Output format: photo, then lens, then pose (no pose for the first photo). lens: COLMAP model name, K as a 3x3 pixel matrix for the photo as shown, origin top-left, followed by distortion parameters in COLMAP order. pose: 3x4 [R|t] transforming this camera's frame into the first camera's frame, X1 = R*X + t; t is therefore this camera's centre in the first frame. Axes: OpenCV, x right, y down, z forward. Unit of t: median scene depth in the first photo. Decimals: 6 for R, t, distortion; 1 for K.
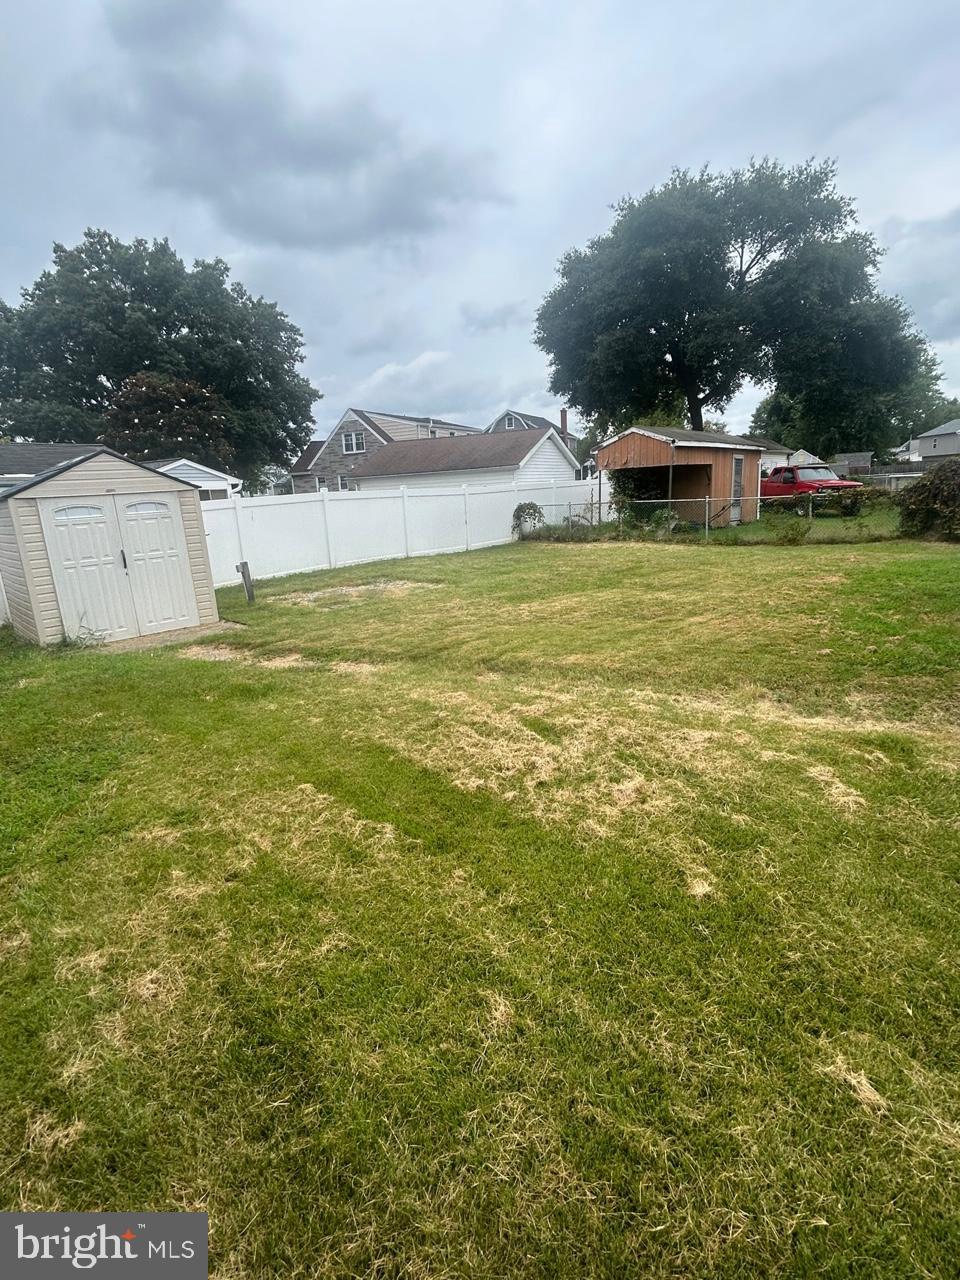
lens RADIAL K [[638.4, 0, 480.3], [0, 638.4, 641.3], [0, 0, 1]] dist [-0.007386, 0.003528]
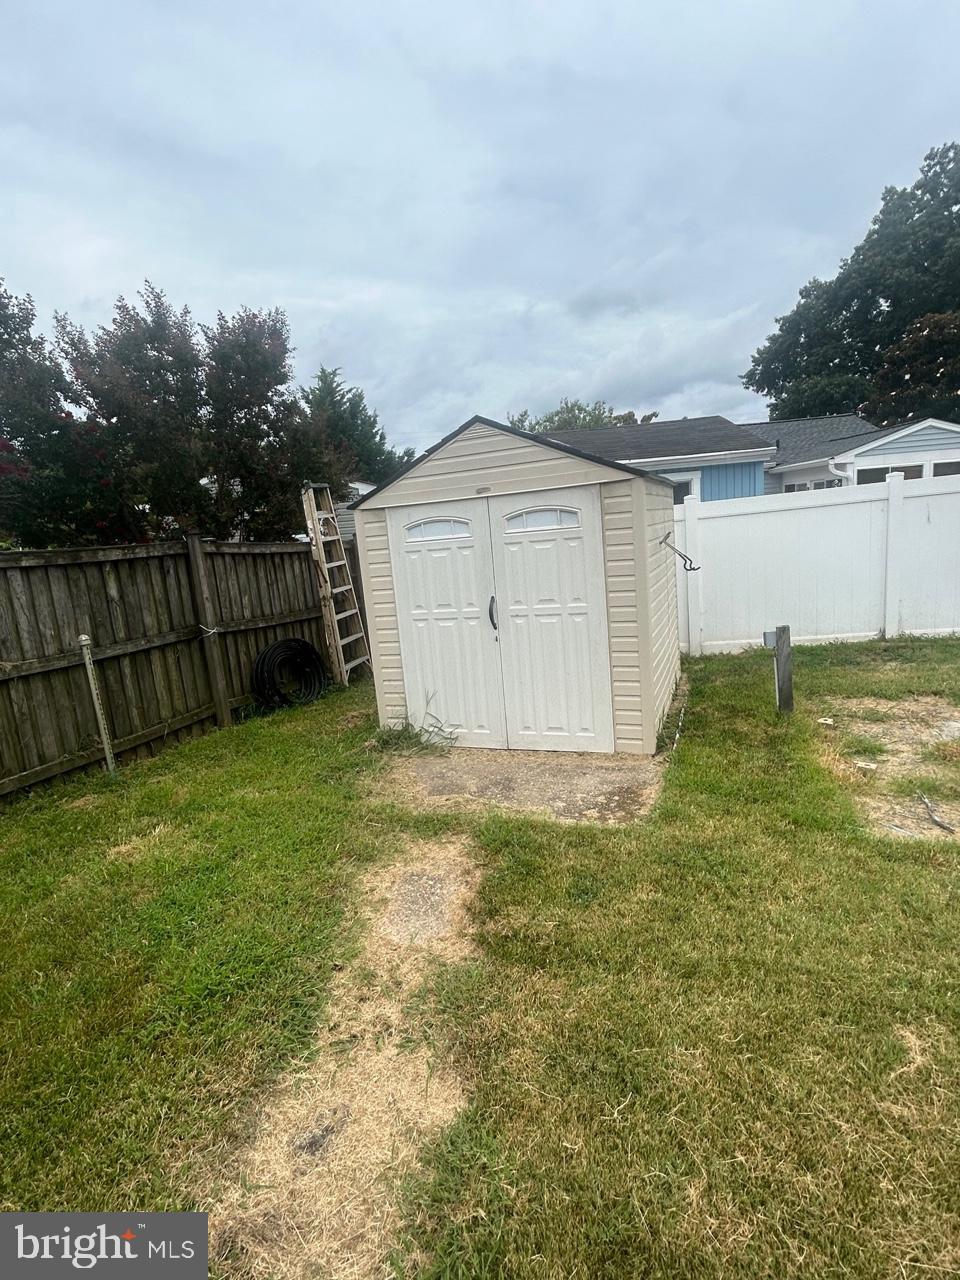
lens RADIAL K [[638.4, 0, 479.4], [0, 638.4, 638.9], [0, 0, 1]] dist [-0.007386, 0.003528]
pose [[0.425953, 0.177127, -0.887237, -0.066621], [-0.150543, 0.980854, 0.123543, -0.175536], [0.892133, 0.080944, 0.444463, 0.750767]]
